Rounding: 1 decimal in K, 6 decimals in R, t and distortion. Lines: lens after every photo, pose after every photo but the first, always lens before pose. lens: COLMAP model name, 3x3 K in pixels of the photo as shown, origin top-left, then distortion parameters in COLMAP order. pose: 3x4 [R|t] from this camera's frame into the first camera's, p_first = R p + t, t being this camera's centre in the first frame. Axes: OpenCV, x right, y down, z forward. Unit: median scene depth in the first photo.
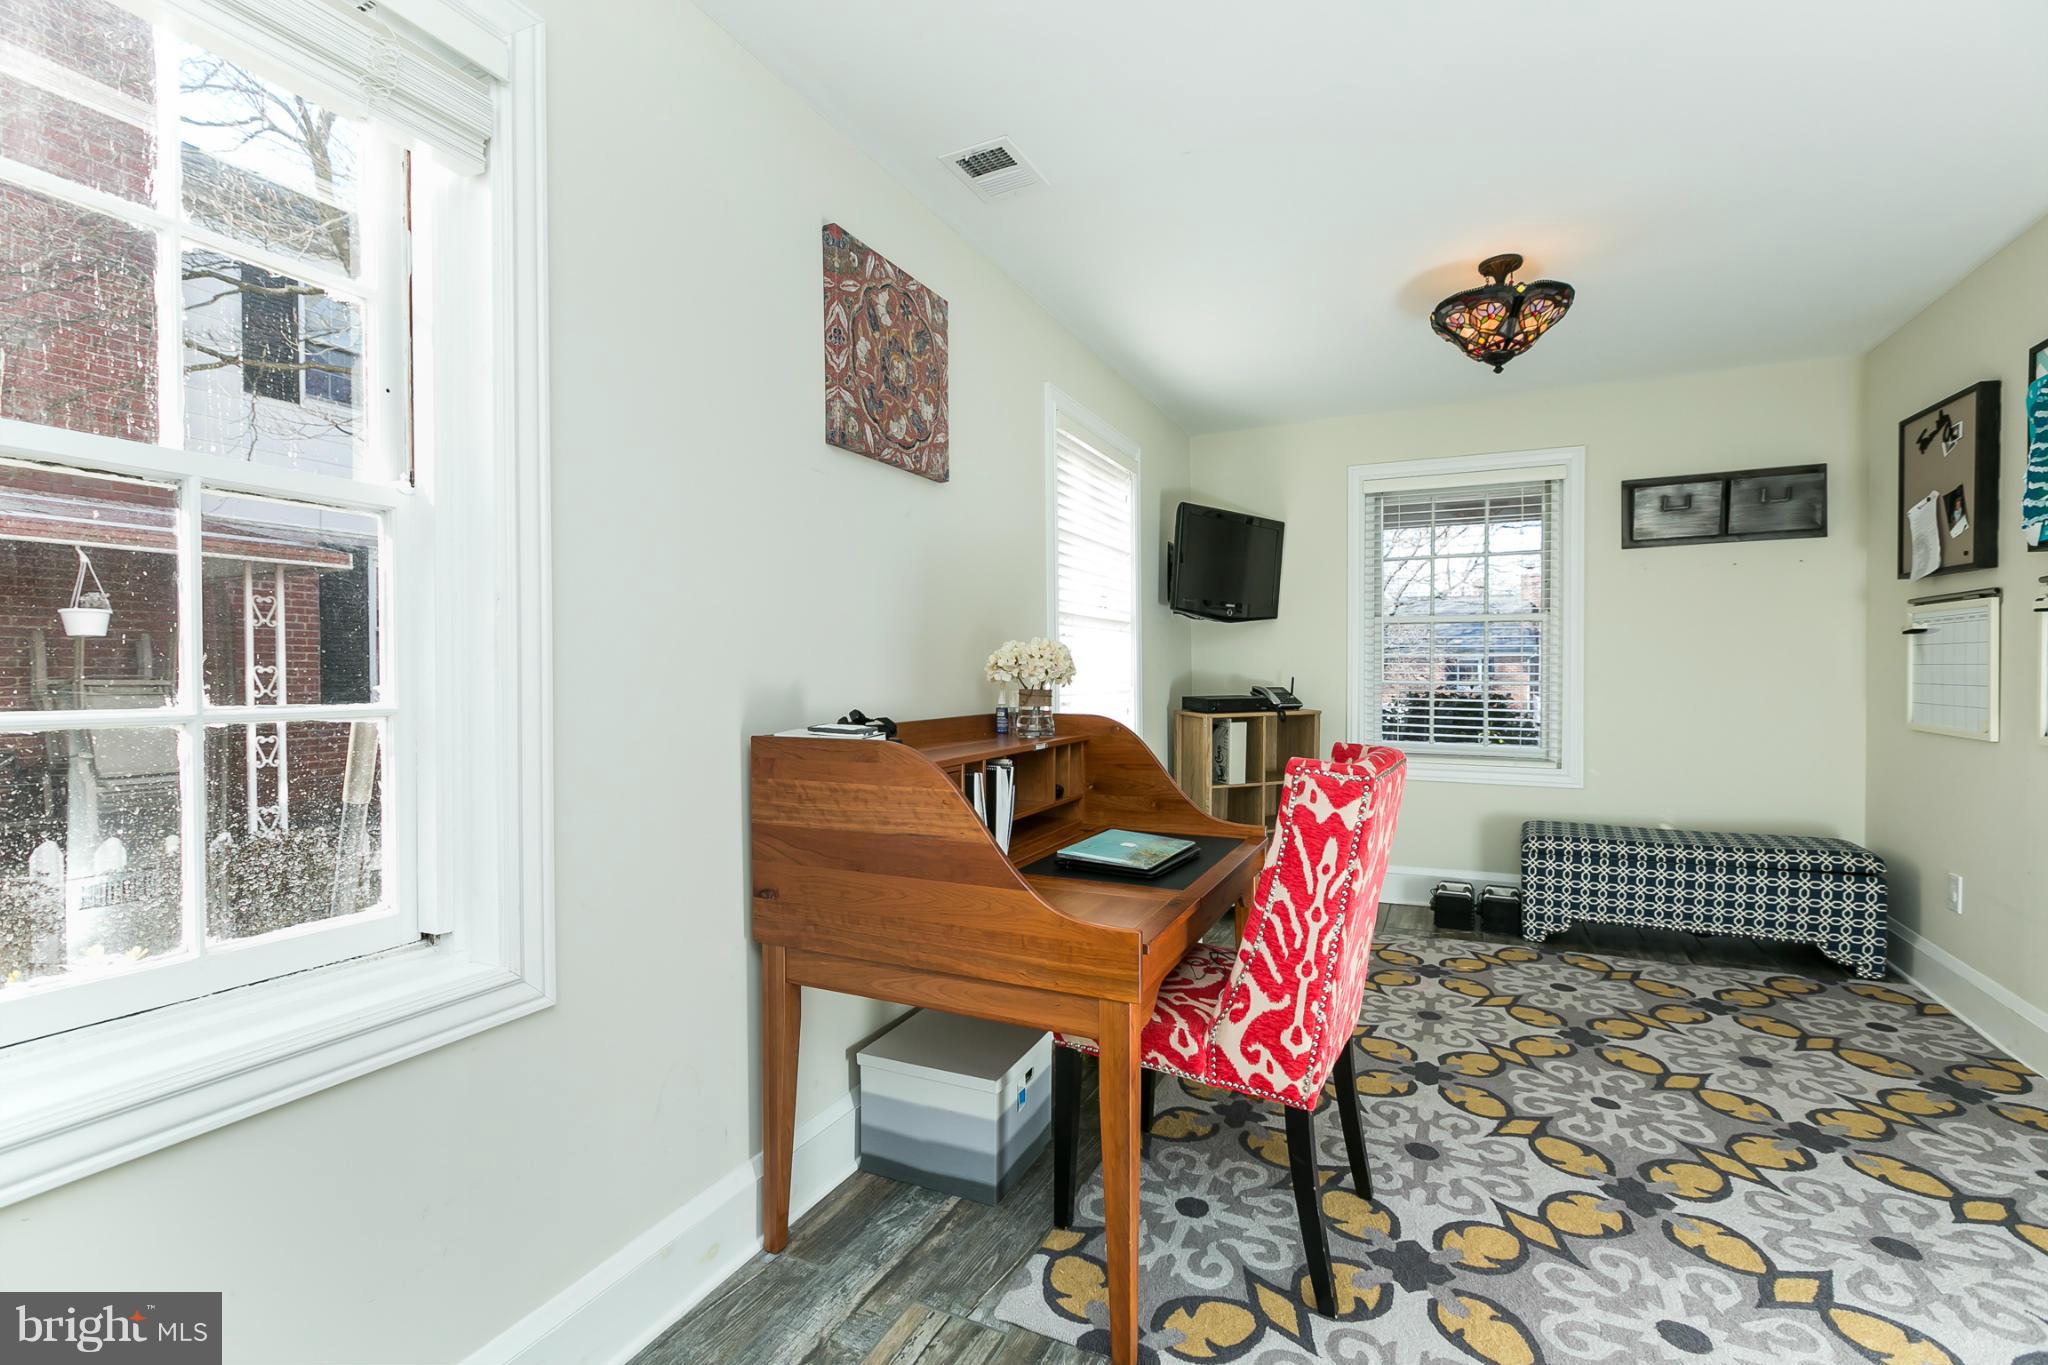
lens RADIAL K [[900.7, 0, 1016.6], [0, 900.7, 682.3], [0, 0, 1]] dist [-0.002523, -0.000250]
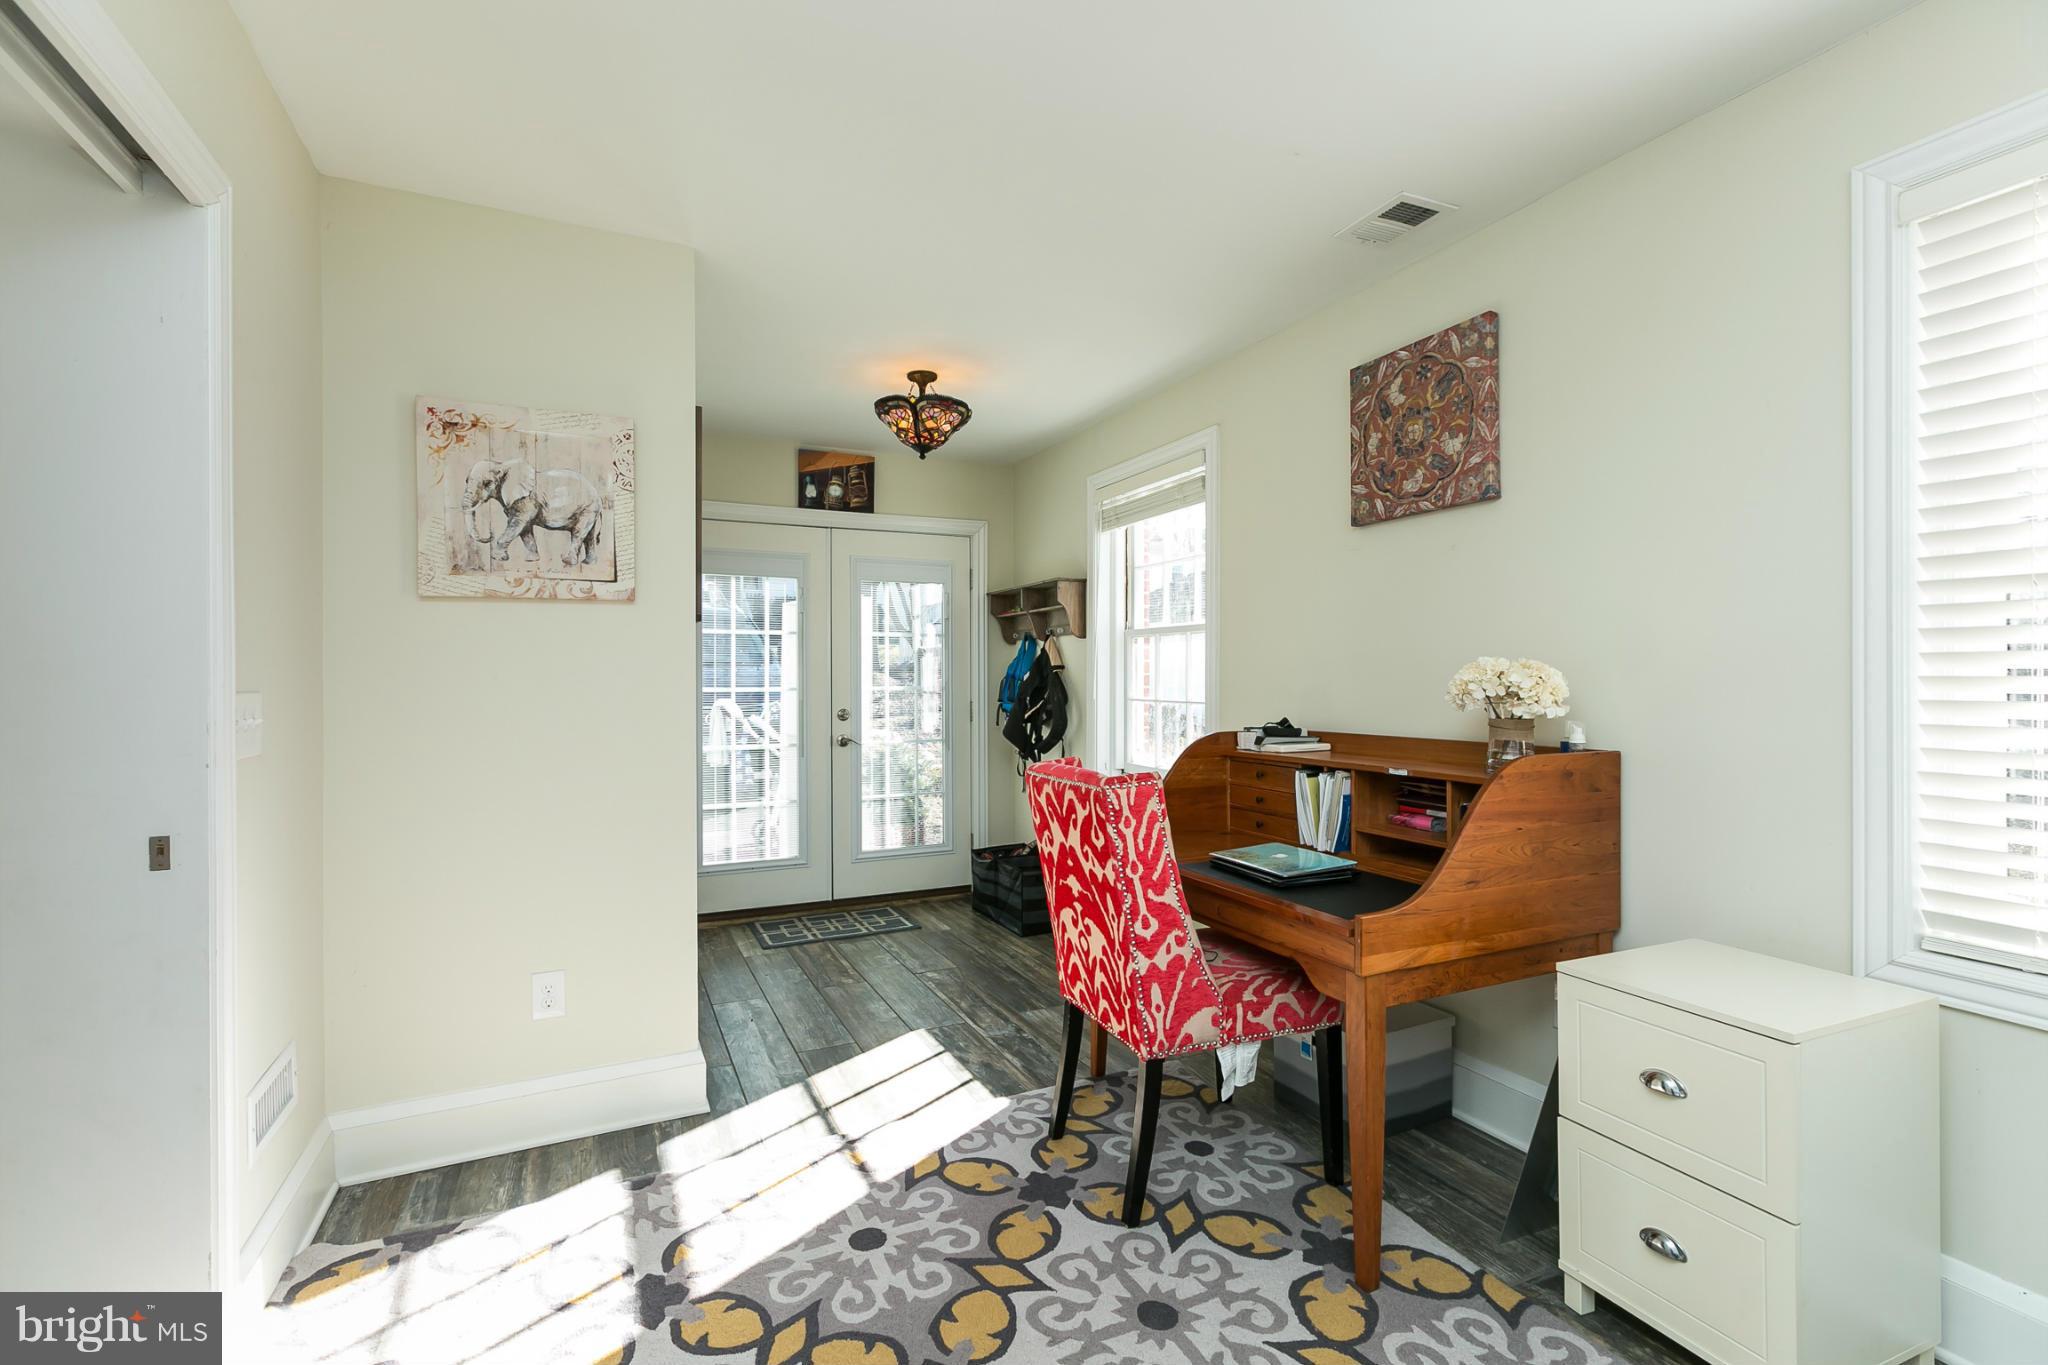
lens RADIAL K [[900.7, 0, 1016.6], [0, 900.7, 682.3], [0, 0, 1]] dist [-0.002523, -0.000250]
pose [[-0.627980, 0.006972, -0.778198, 1.144568], [-0.004756, 0.999907, 0.012796, -0.041061], [0.778215, 0.011737, -0.627888, 1.402742]]
